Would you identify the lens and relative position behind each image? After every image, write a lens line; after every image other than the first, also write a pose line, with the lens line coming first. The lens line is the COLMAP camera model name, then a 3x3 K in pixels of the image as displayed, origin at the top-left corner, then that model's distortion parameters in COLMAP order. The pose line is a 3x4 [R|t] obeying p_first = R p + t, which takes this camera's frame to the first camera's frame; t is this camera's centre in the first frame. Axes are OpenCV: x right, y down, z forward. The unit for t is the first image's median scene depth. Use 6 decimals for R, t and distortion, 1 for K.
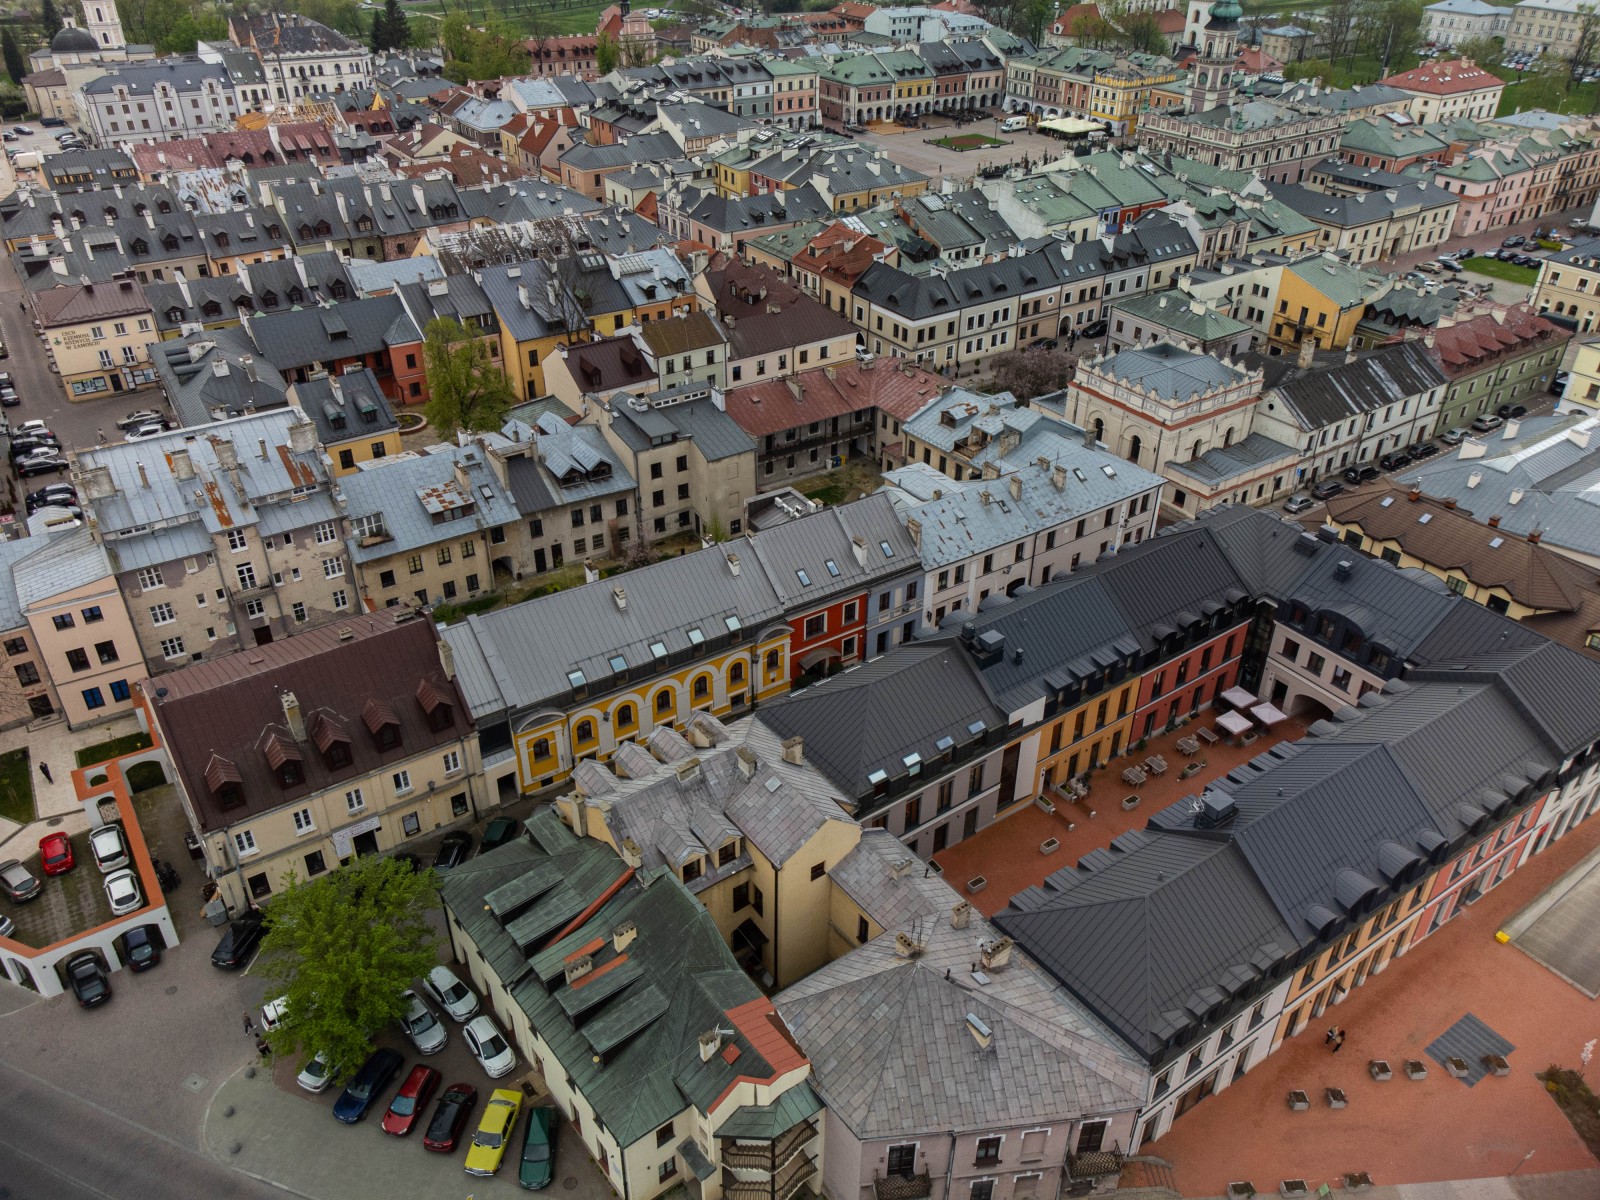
lens RADIAL K [[1199.8, 0, 815.0], [0, 1199.8, 596.2], [0, 0, 1]] dist [-0.006339, 0.037573]
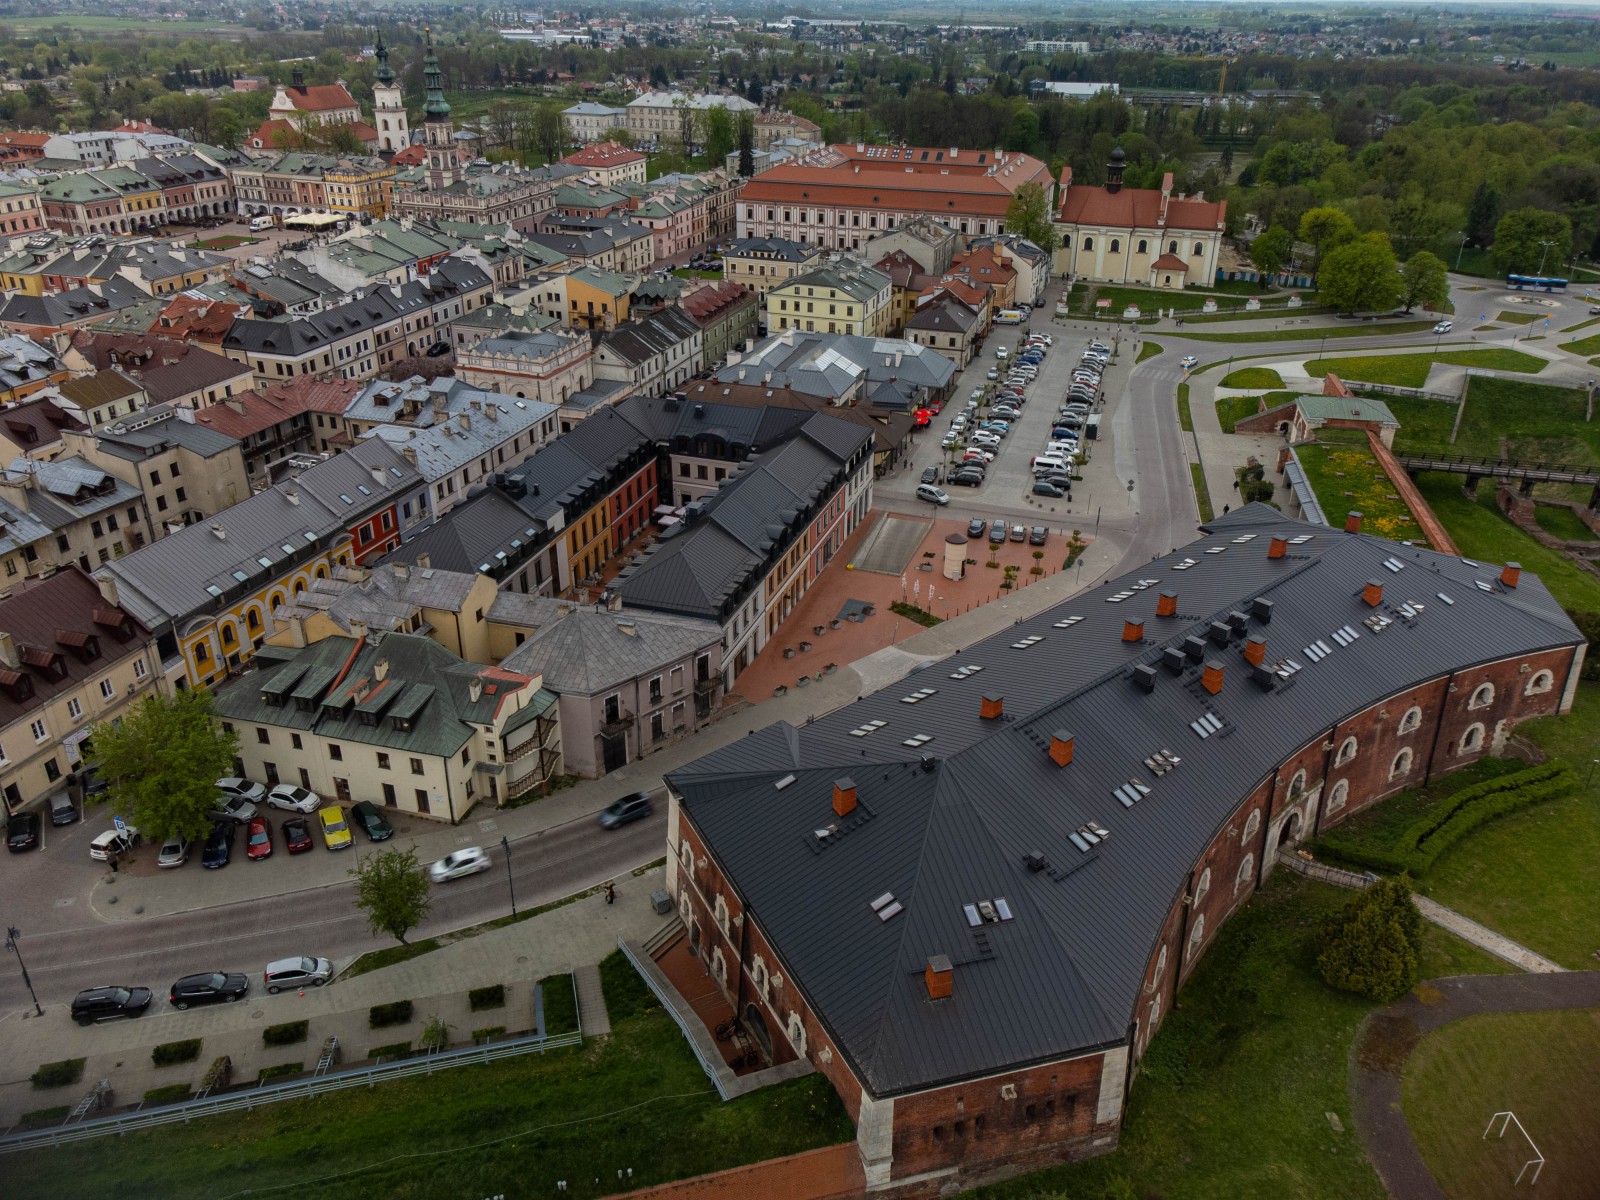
lens RADIAL K [[1199.8, 0, 815.0], [0, 1199.8, 596.2], [0, 0, 1]] dist [-0.006339, 0.037573]
pose [[0.799622, -0.270838, 0.535959, -0.194165], [0.317443, 0.948261, 0.005580, 0.140567], [-0.509740, 0.165674, 0.844226, -0.204087]]
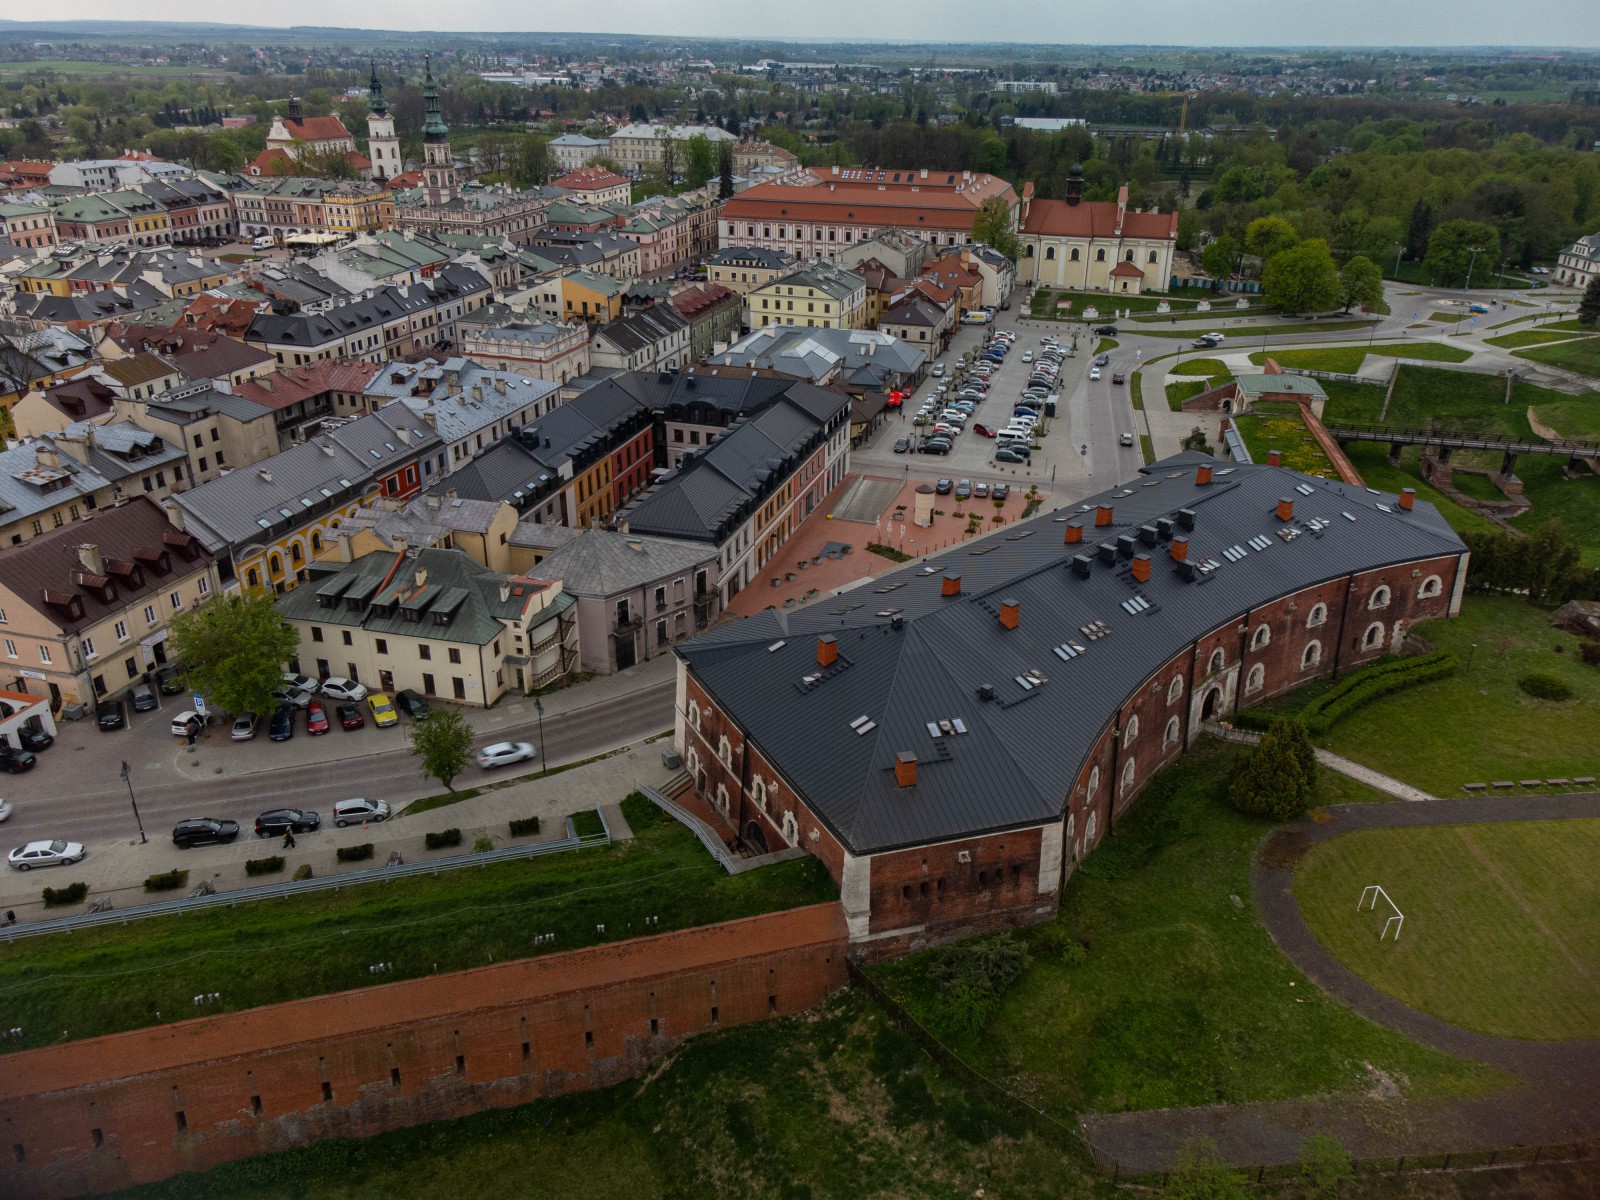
lens RADIAL K [[1199.8, 0, 815.0], [0, 1199.8, 596.2], [0, 0, 1]] dist [-0.006339, 0.037573]
pose [[0.787813, -0.262033, 0.557396, -0.260780], [0.327207, 0.944775, -0.018327, 0.203873], [-0.521811, 0.196822, 0.830045, -0.263018]]
